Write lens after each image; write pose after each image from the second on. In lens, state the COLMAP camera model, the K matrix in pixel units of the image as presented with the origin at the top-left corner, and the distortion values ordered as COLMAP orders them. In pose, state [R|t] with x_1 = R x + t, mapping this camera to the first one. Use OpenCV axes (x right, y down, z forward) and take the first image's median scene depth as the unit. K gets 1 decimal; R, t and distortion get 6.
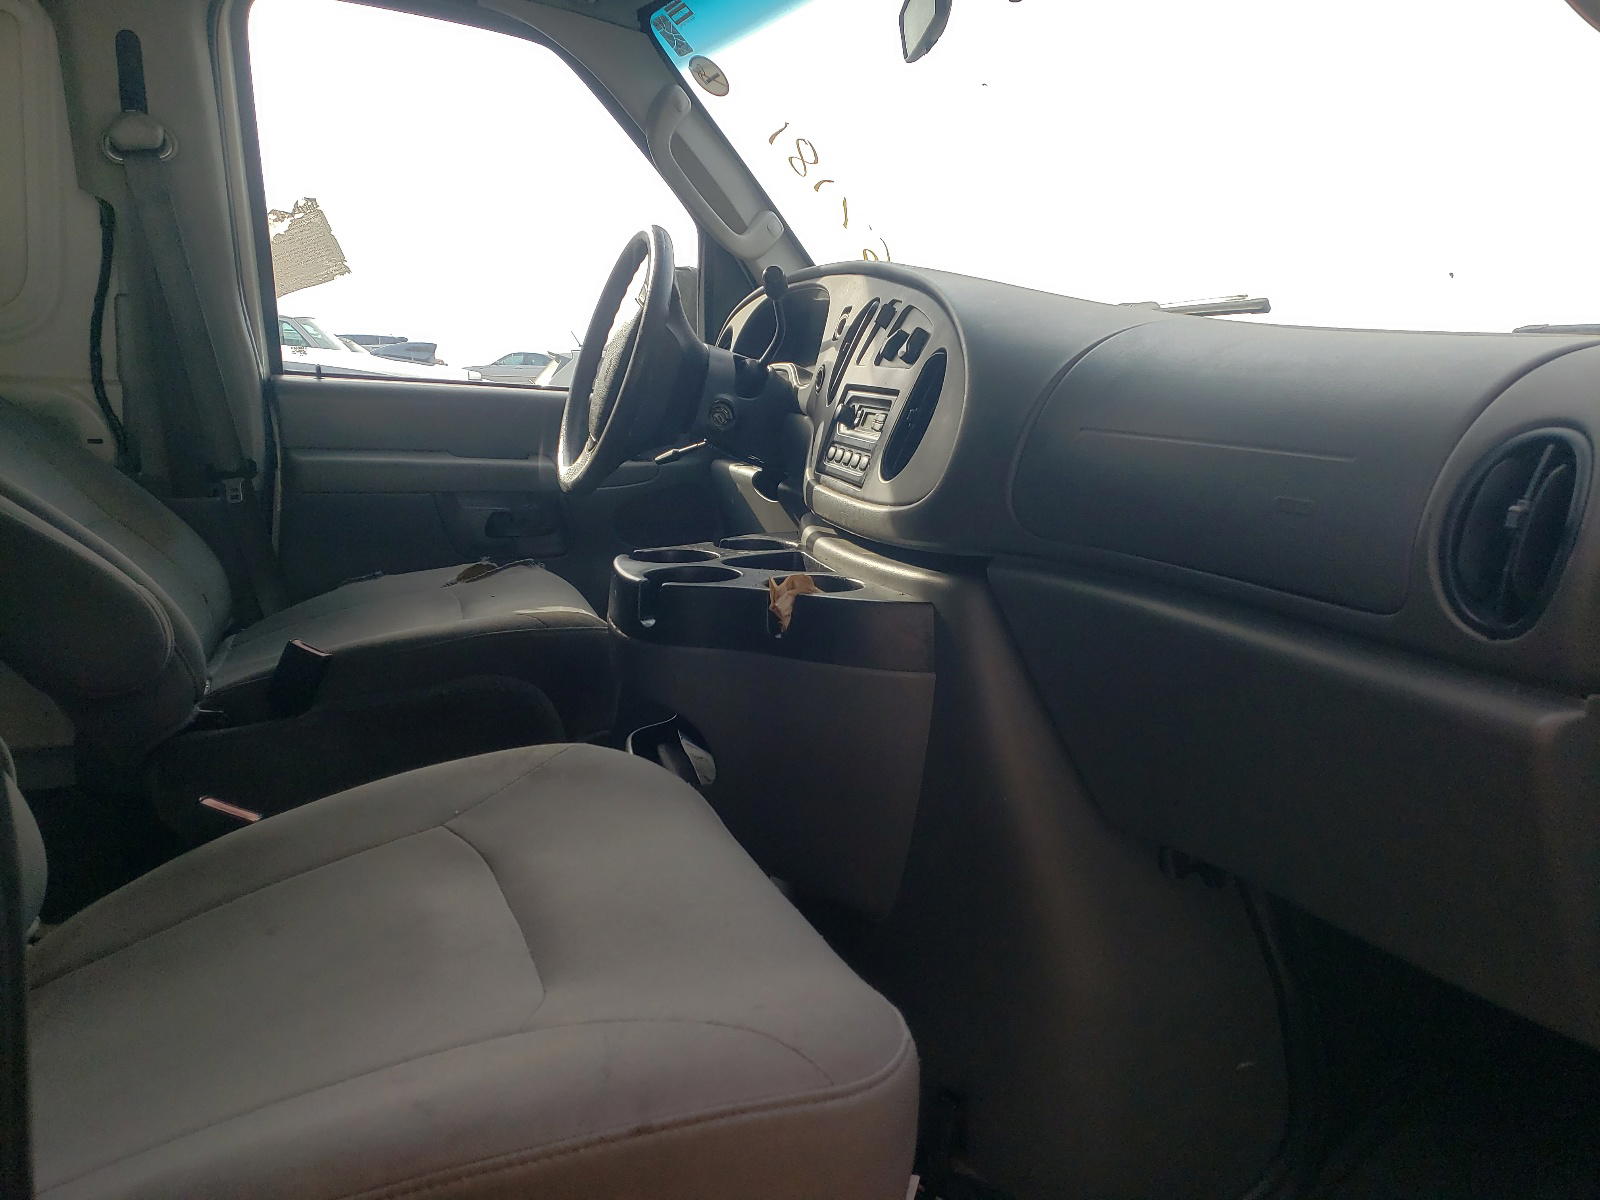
lens RADIAL K [[1224.6, 0, 765.5], [0, 1224.6, 610.8], [0, 0, 1]] dist [0.000108, 0.000229]
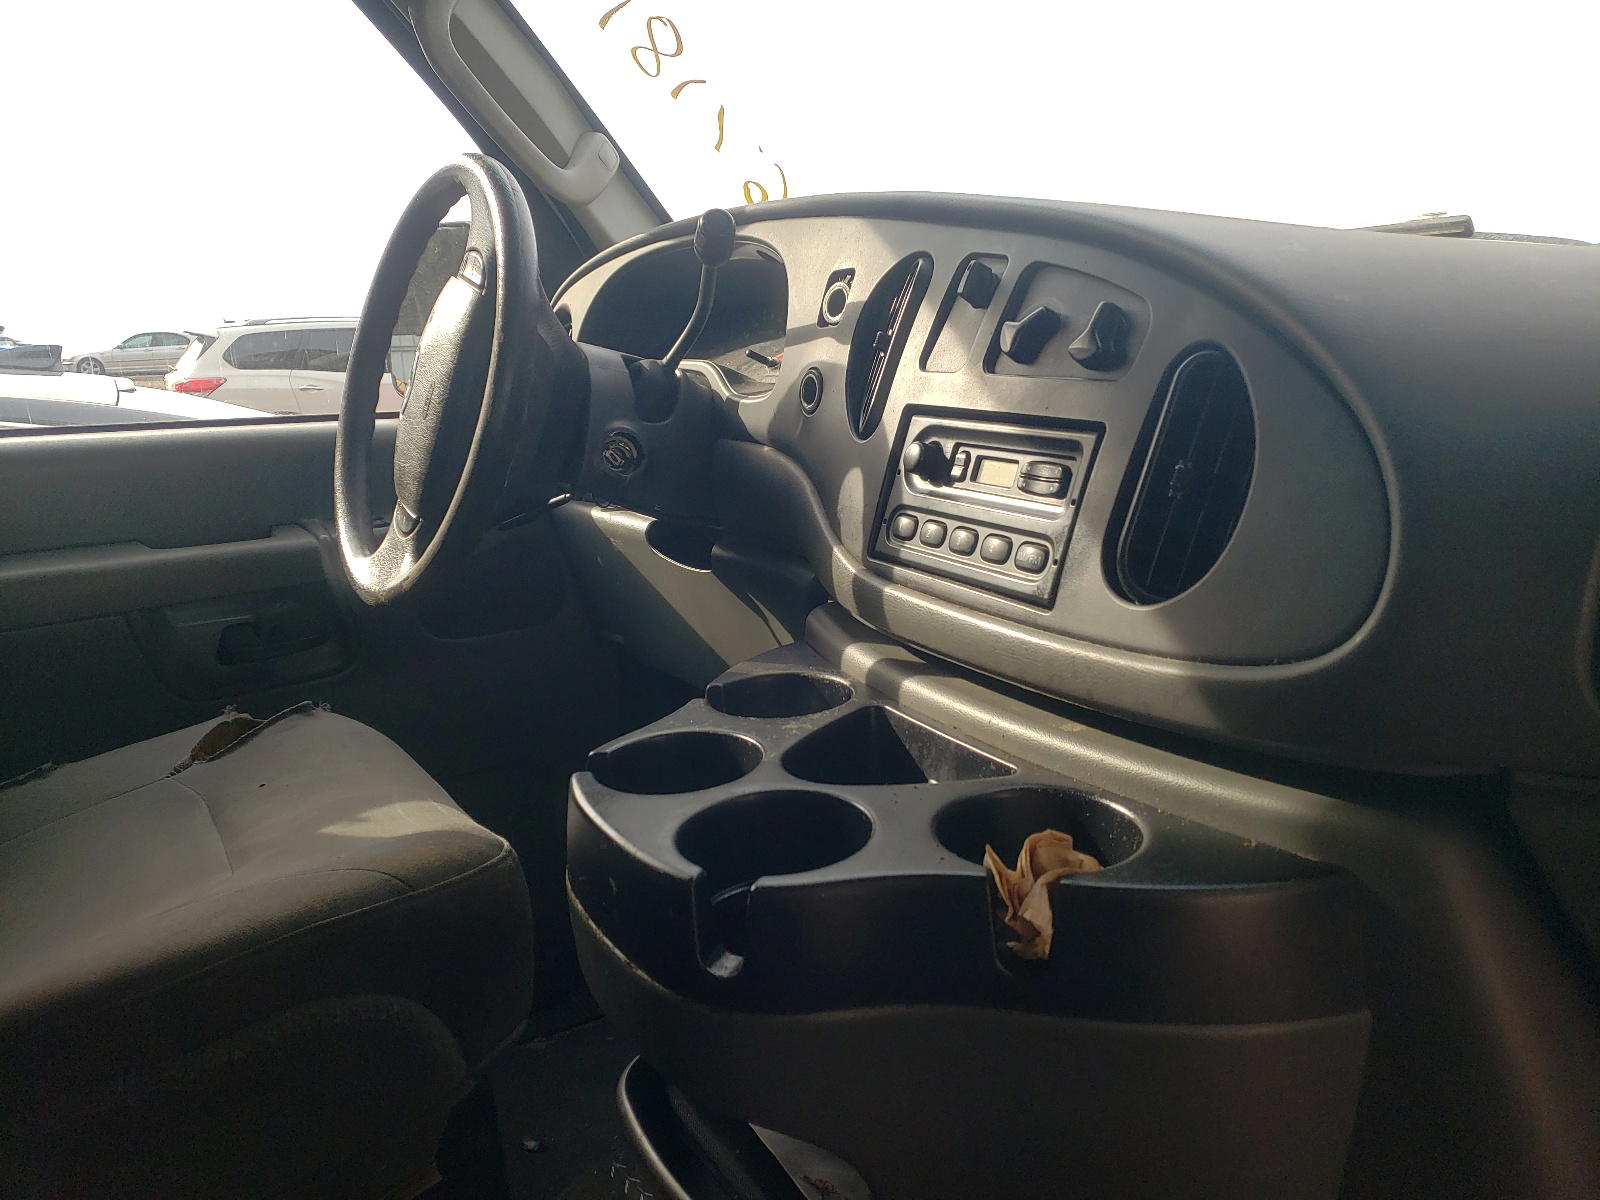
lens RADIAL K [[1255.5, 0, 800.0], [0, 1255.5, 600.0], [0, 0, 1]] dist [0.007303, 0.000205]
pose [[0.959995, -0.130034, 0.247992, -0.116053], [0.123518, 0.991465, 0.041724, -0.100489], [-0.251301, -0.009423, 0.967863, 0.350681]]
